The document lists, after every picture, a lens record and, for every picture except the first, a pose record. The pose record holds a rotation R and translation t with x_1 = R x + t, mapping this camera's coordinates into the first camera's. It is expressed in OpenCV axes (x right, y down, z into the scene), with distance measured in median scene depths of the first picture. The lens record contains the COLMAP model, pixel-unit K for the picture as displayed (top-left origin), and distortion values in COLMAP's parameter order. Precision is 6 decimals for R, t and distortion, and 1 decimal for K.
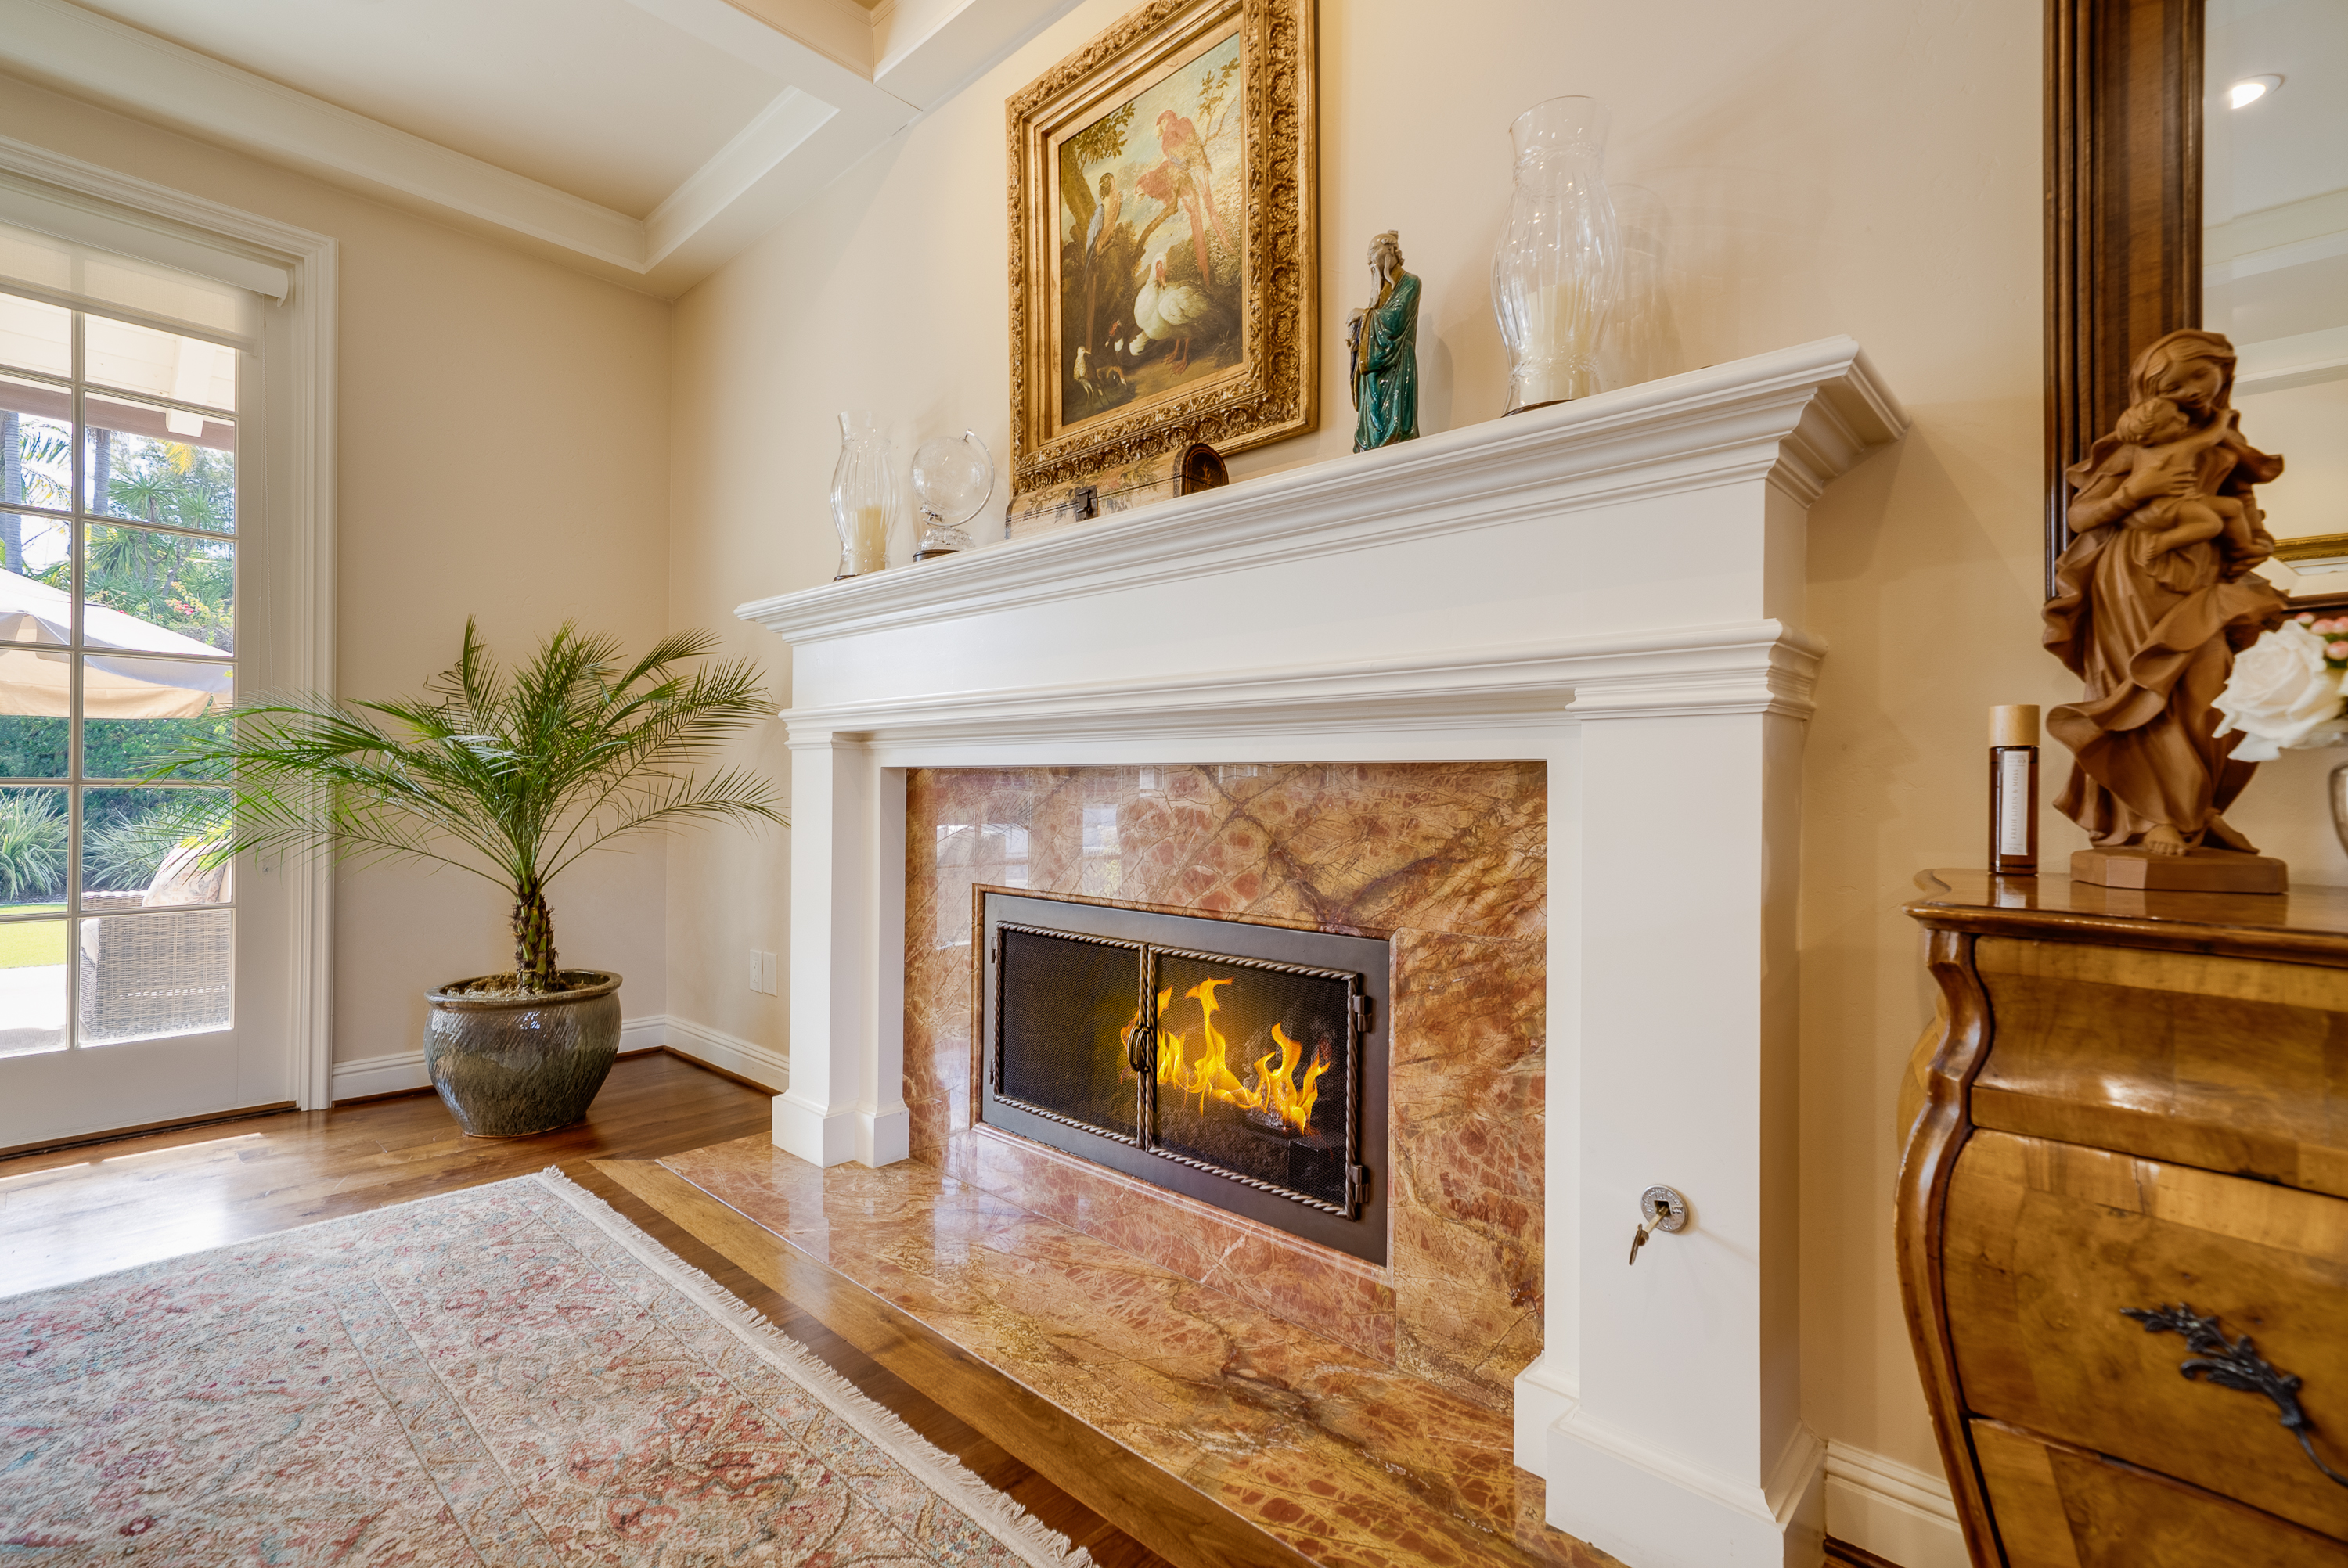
lens RADIAL K [[1044.1, 0, 1174.0], [0, 1044.1, 784.0], [0, 0, 1]] dist [0.010135, 0.000104]
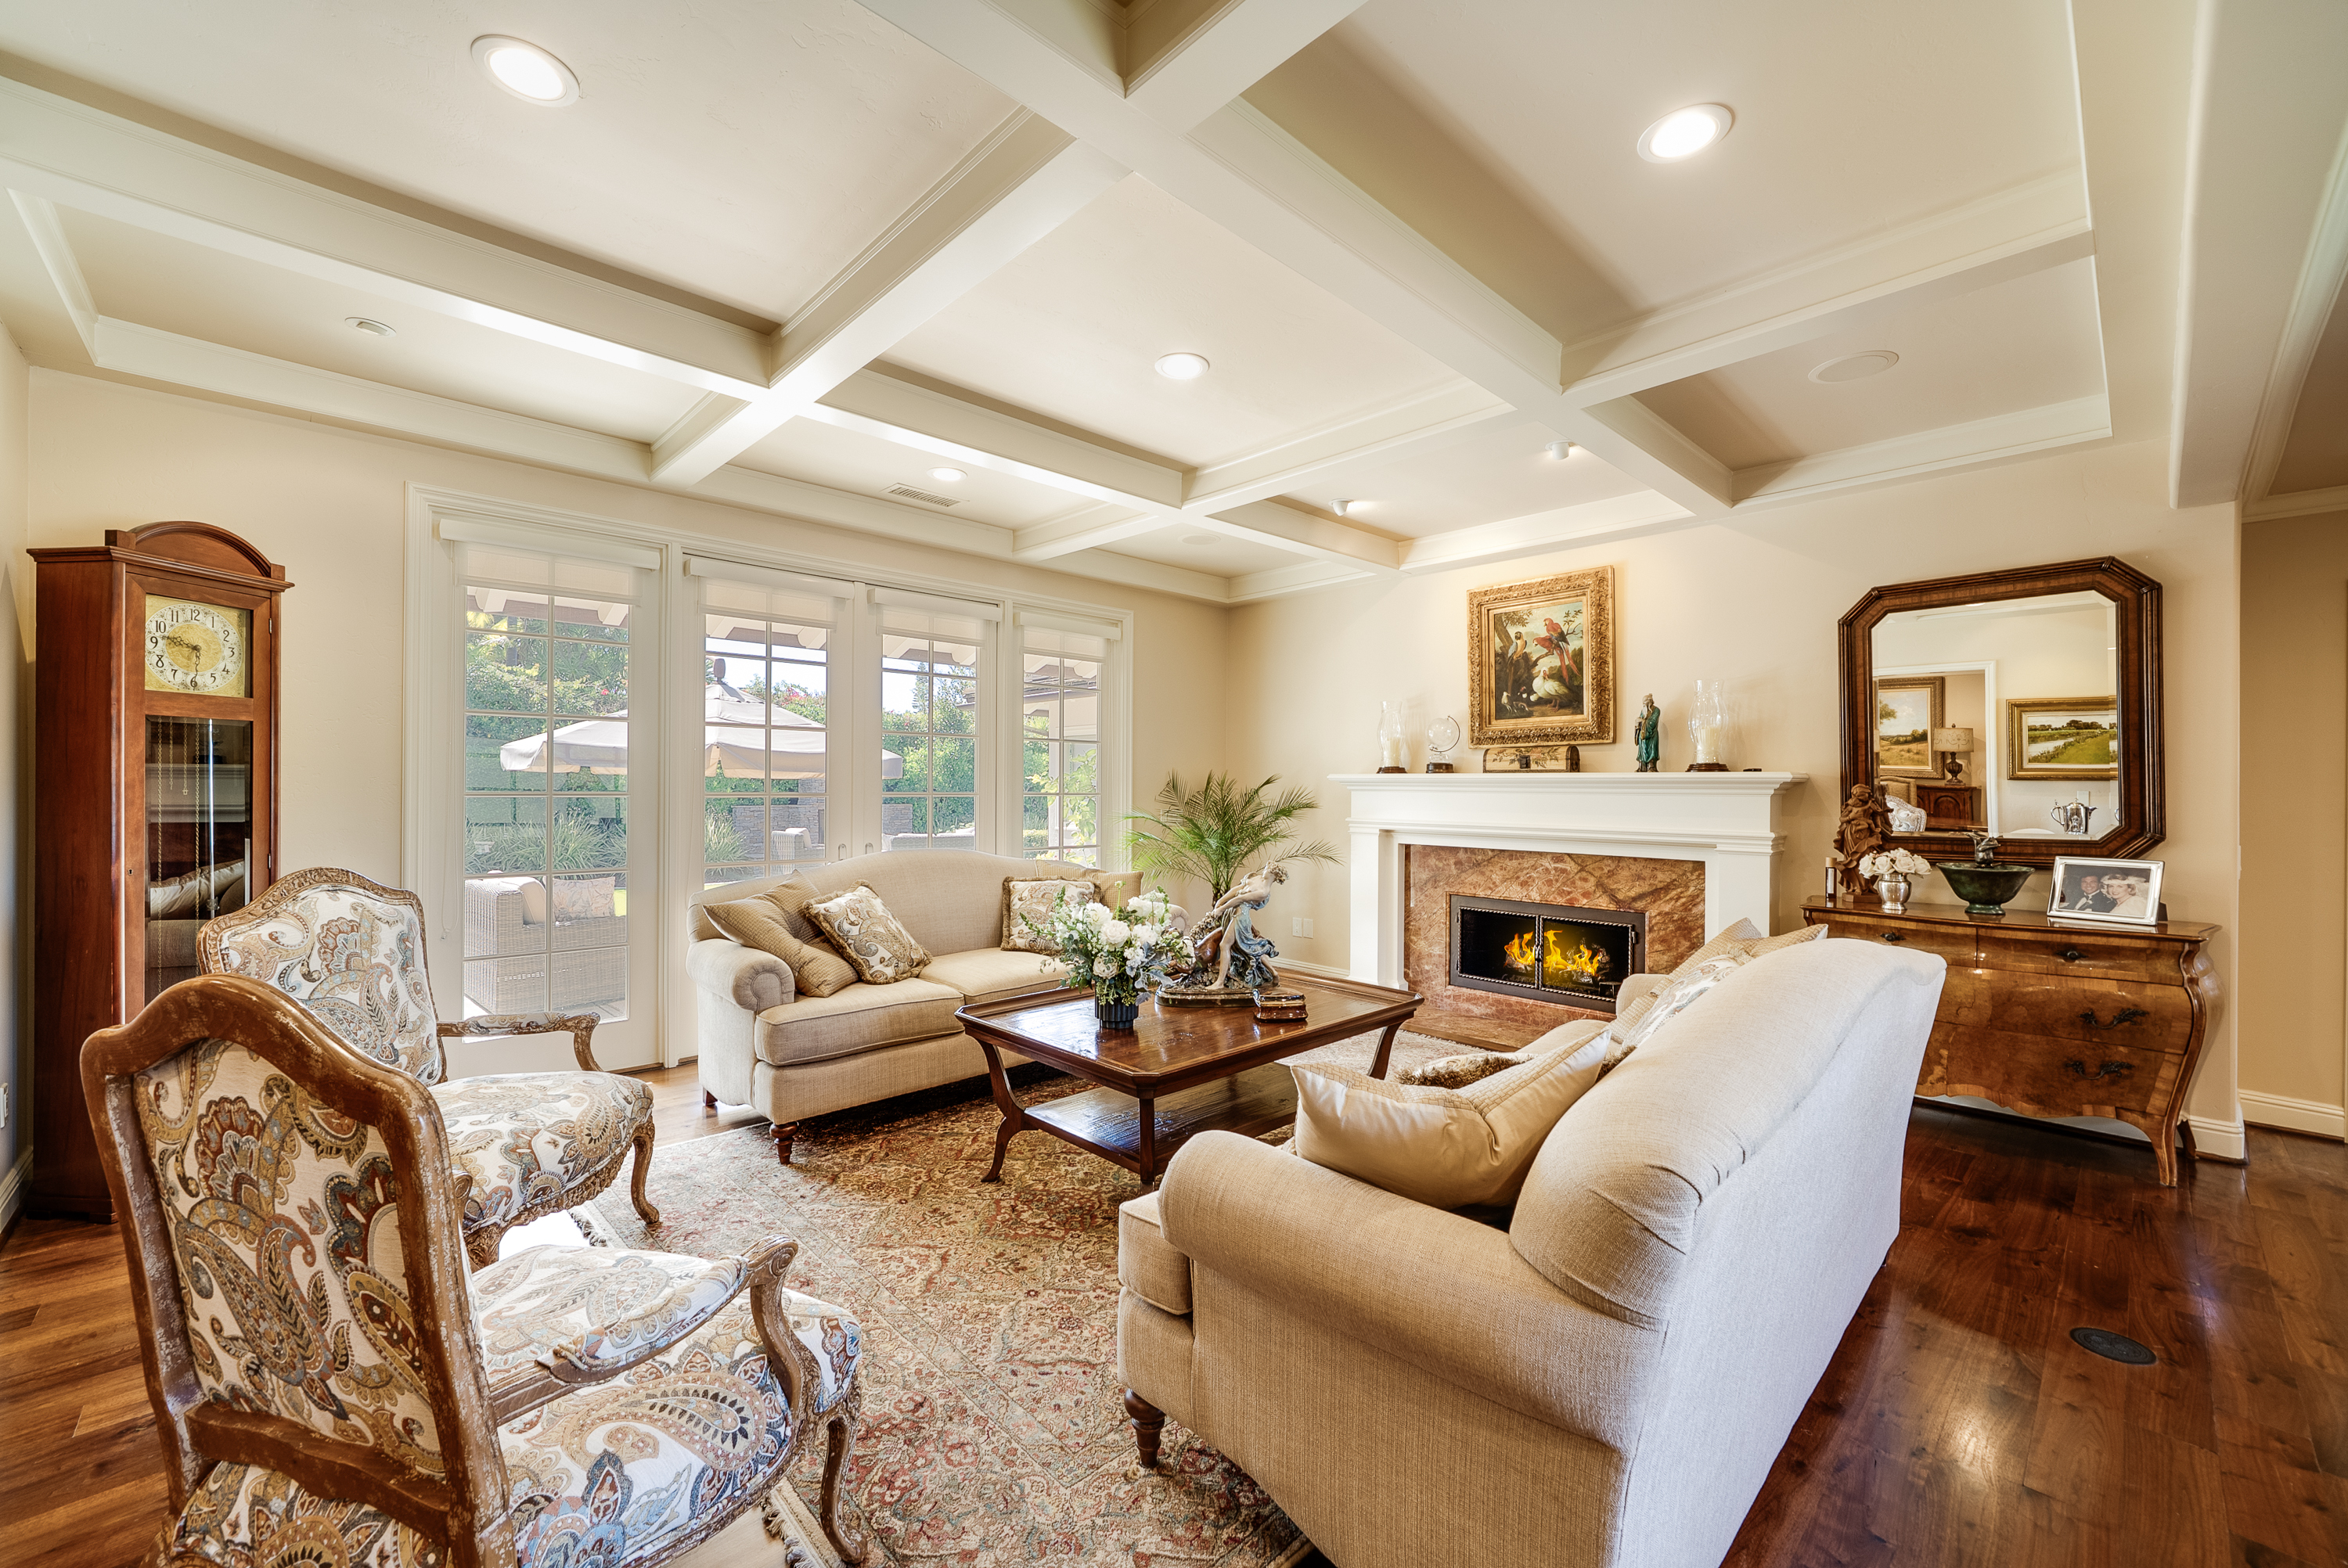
lens RADIAL K [[922.3, 0, 1170.0], [0, 922.3, 789.7], [0, 0, 1]] dist [-0.000325, 0.000404]
pose [[0.998161, -0.000478, -0.060611, -0.939689], [0.000818, 0.999984, 0.005581, -0.213835], [0.060608, -0.005620, 0.998146, -1.649982]]
